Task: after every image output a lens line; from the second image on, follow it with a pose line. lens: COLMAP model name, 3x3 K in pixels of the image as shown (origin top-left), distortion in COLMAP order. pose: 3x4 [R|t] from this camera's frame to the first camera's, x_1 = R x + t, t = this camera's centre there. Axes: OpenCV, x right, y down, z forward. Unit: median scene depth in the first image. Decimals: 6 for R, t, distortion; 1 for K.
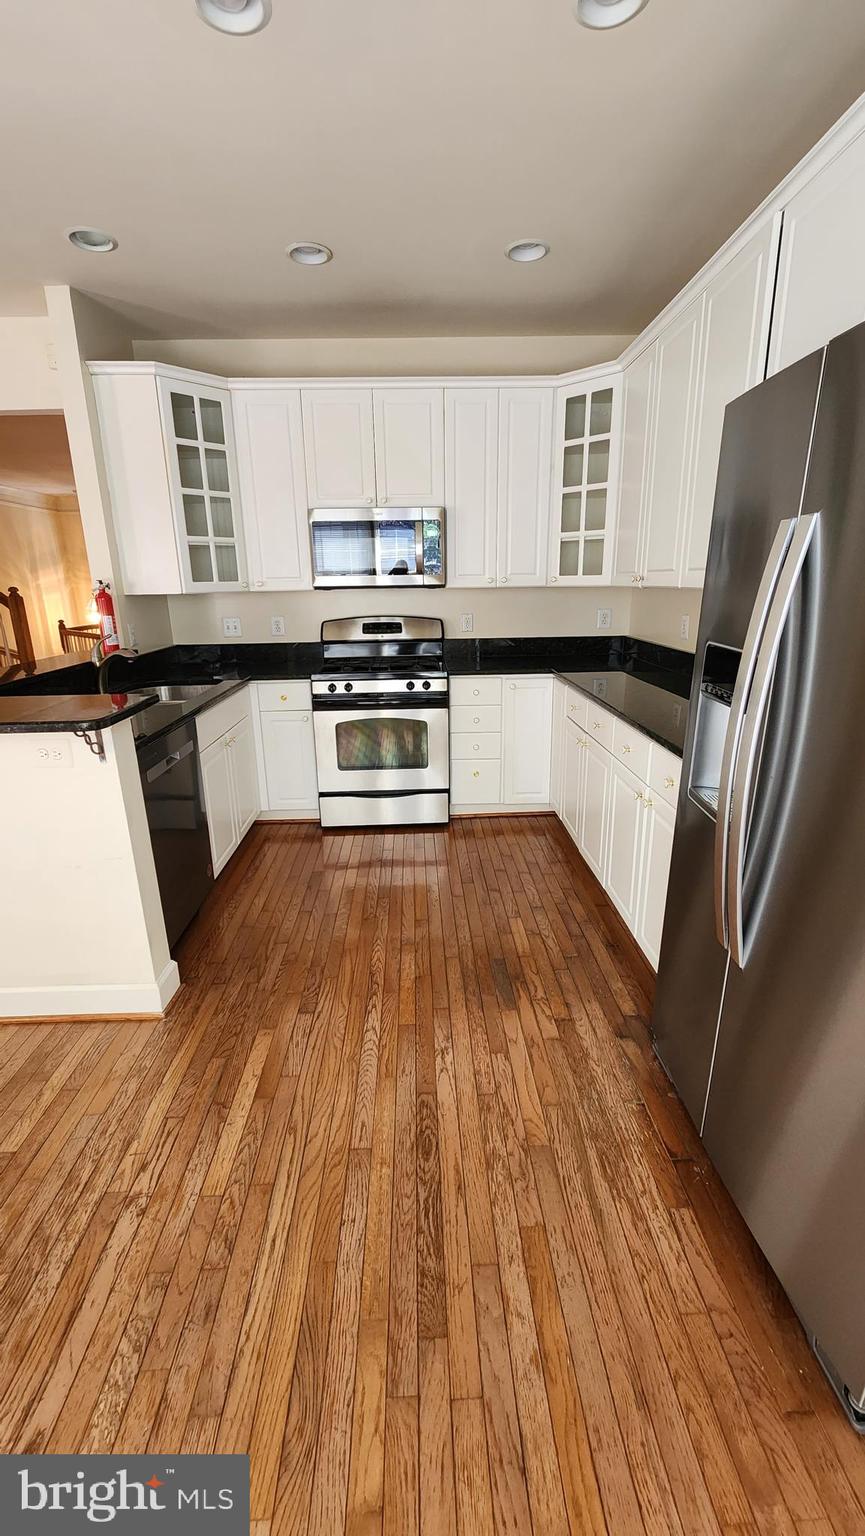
lens RADIAL K [[617.9, 0, 432.5], [0, 617.9, 768.0], [0, 0, 1]] dist [-0.006843, 0.000137]
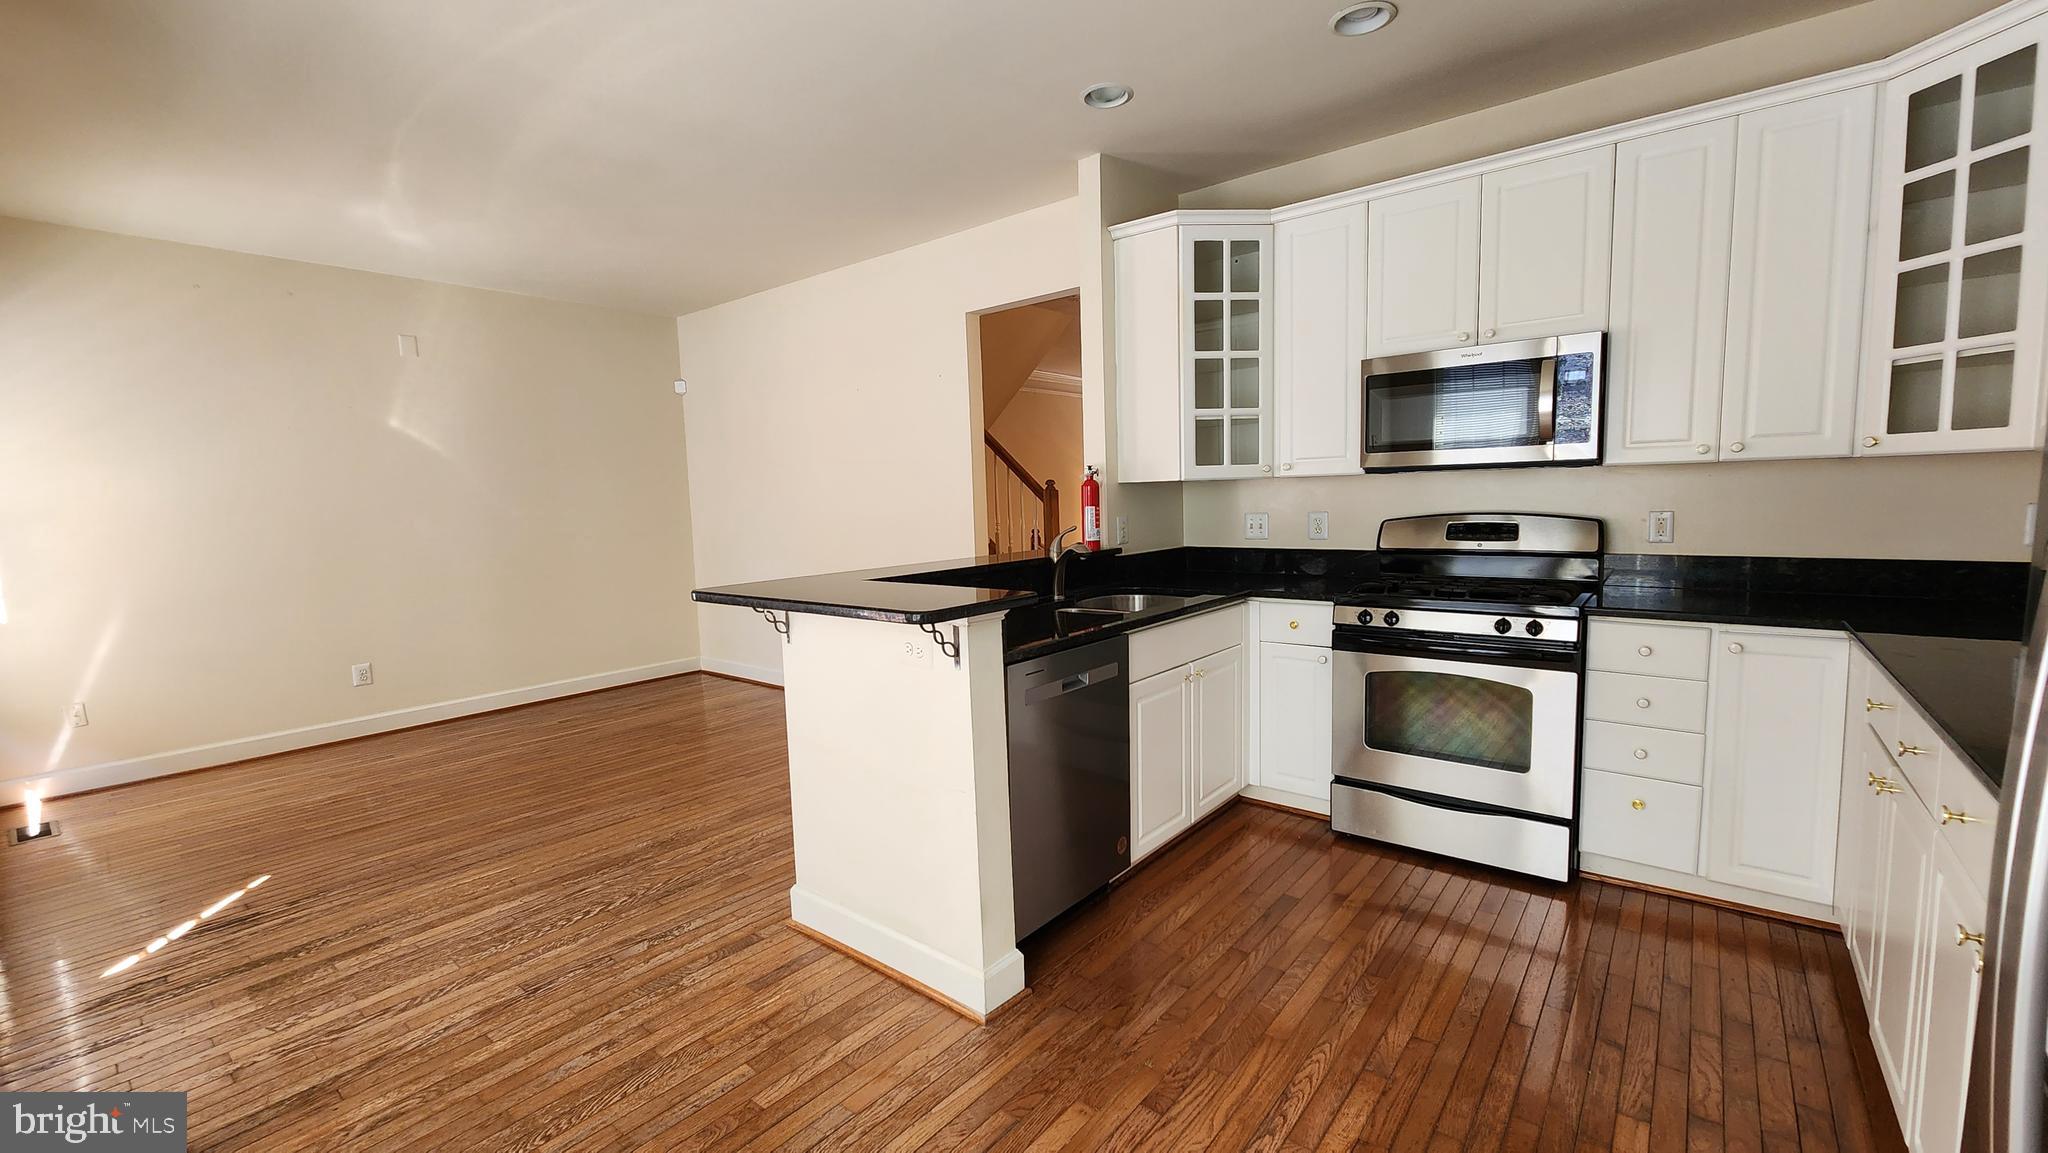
lens RADIAL K [[828.7, 0, 1024.0], [0, 828.7, 576.5], [0, 0, 1]] dist [0.008353, -0.005995]
pose [[0.753704, 0.058790, -0.654580, 0.136460], [-0.173530, 0.978447, -0.111931, -0.010976], [0.633891, 0.197952, 0.747661, 0.108534]]
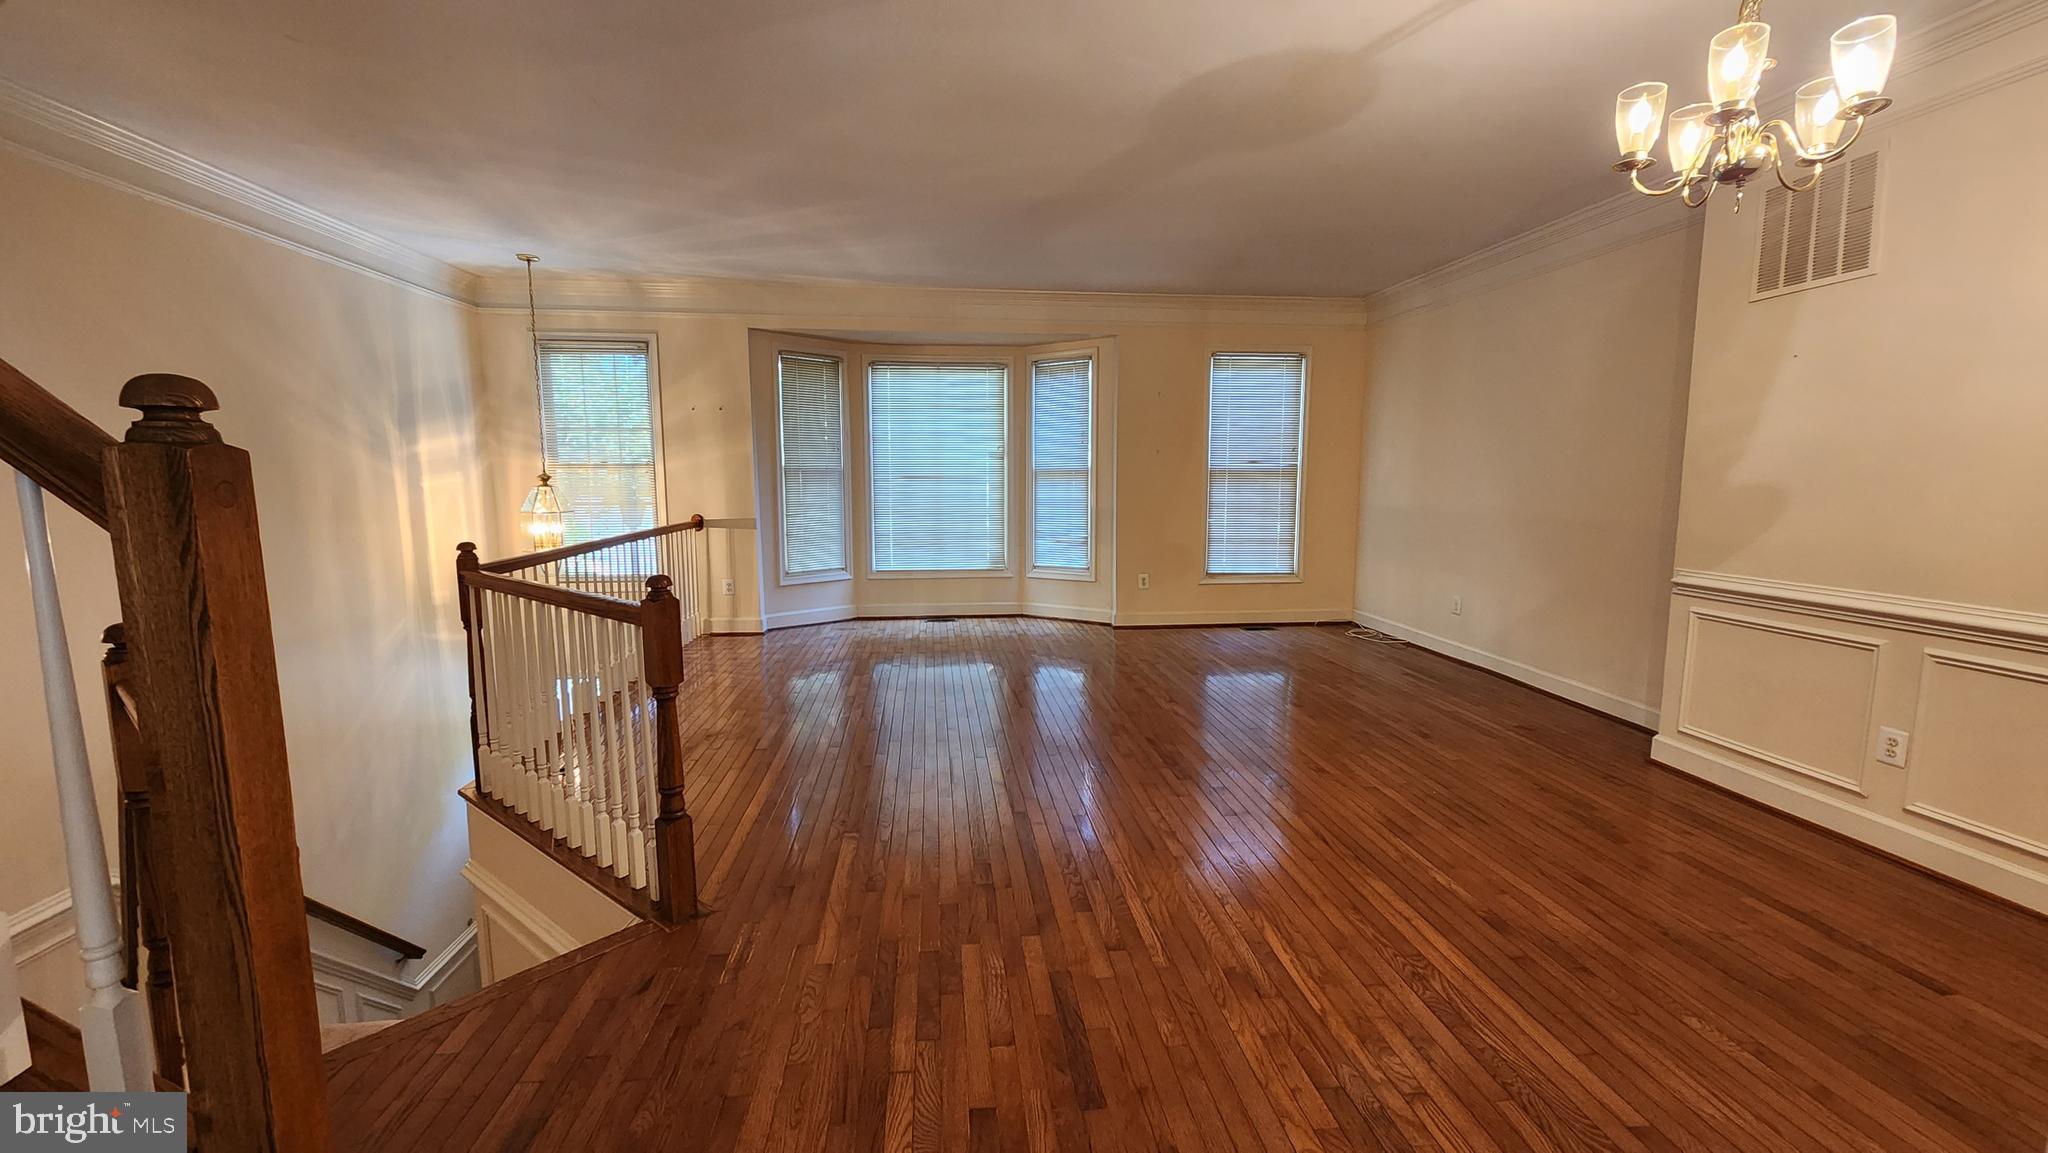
lens RADIAL K [[828.7, 0, 1024.0], [0, 828.7, 576.5], [0, 0, 1]] dist [0.008353, -0.005995]
pose [[0.997218, 0.003478, 0.074456, -0.671159], [0.009239, 0.985441, -0.169767, -0.287788], [-0.073962, 0.169983, 0.982668, 1.075113]]
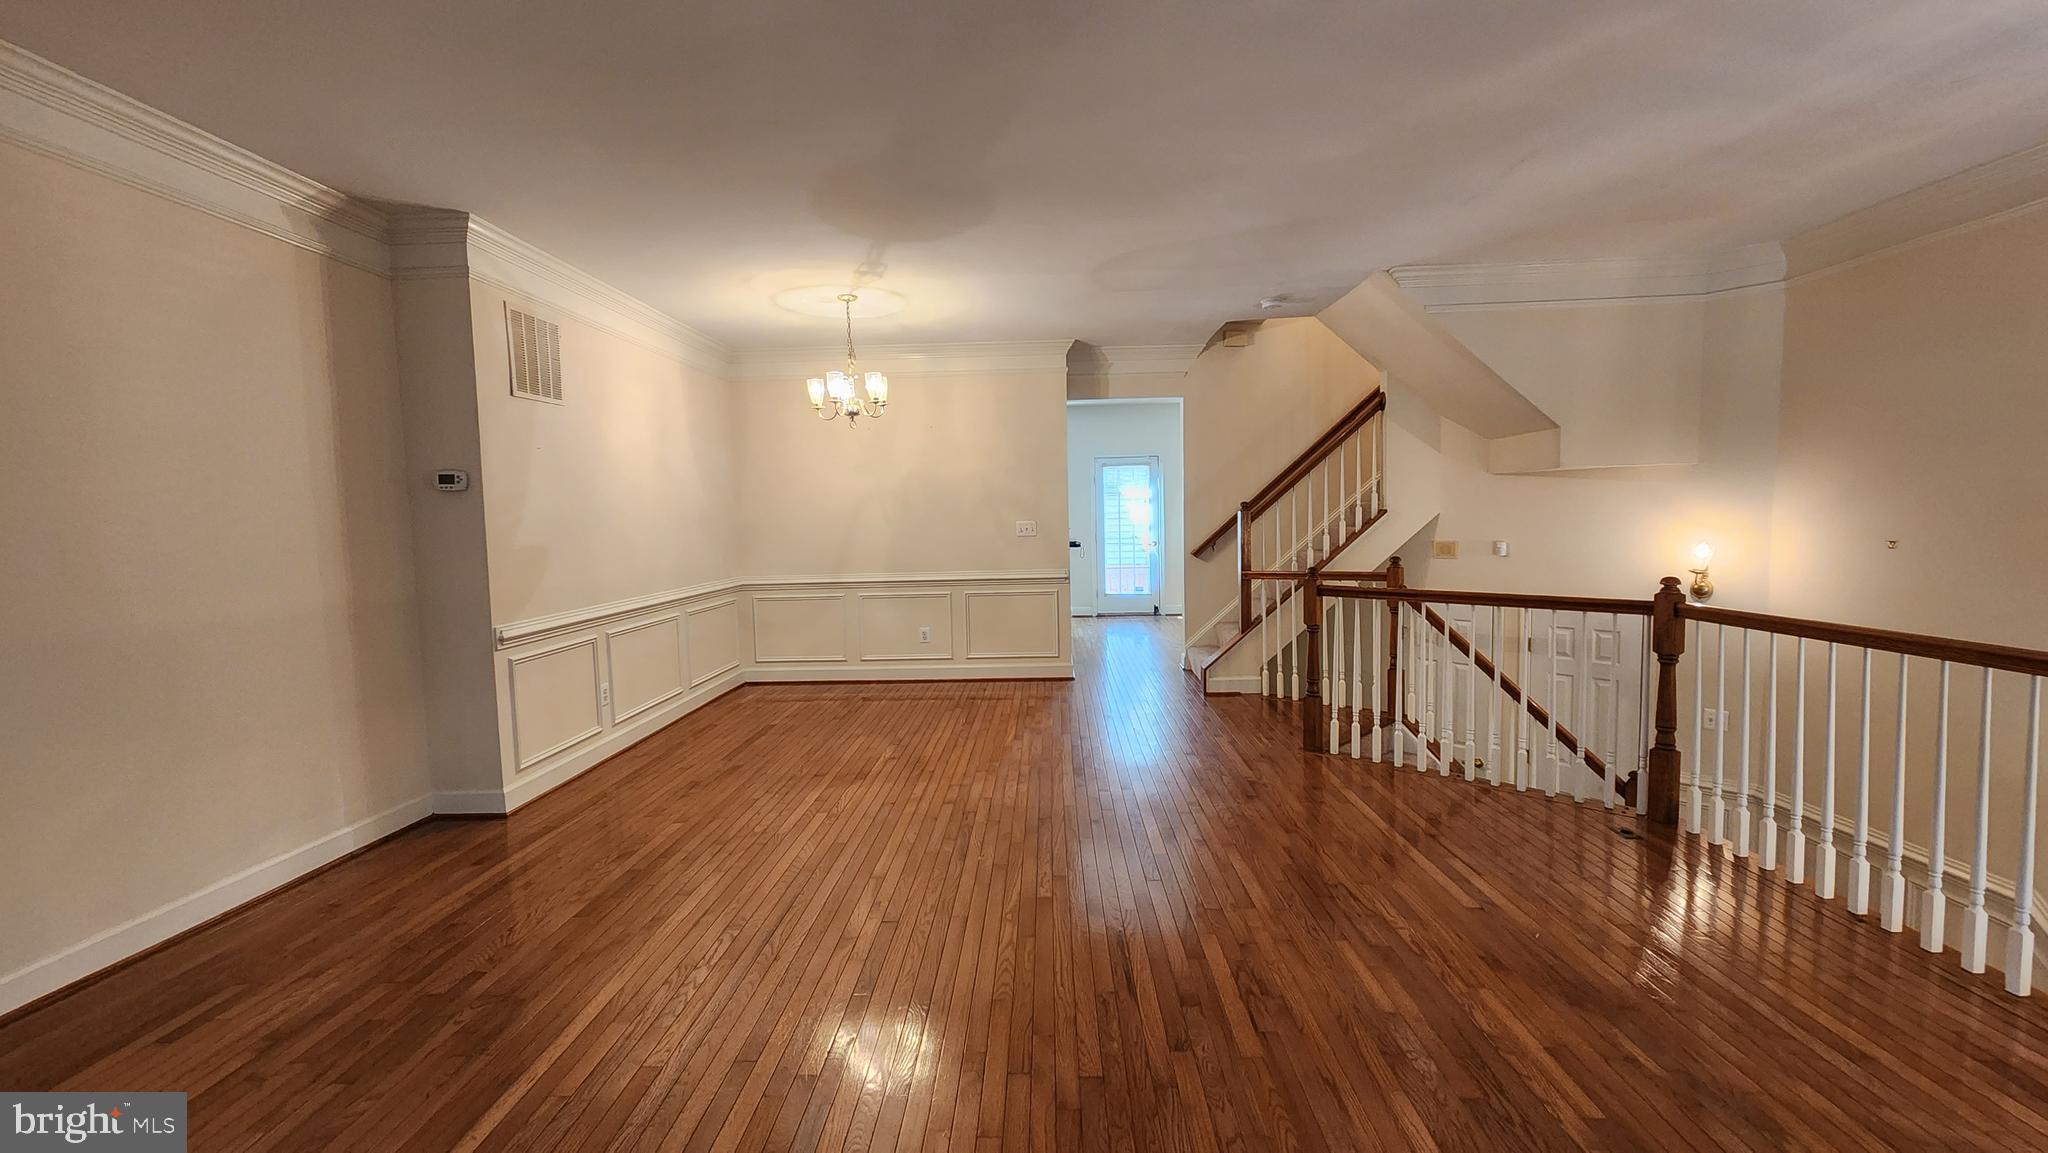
lens RADIAL K [[828.7, 0, 1024.0], [0, 828.7, 576.5], [0, 0, 1]] dist [0.008353, -0.005995]
pose [[-0.997189, 0.033462, 0.067042, -0.545549], [0.055401, 0.931684, 0.359019, -0.908475], [-0.050448, 0.361724, -0.930919, 3.075125]]
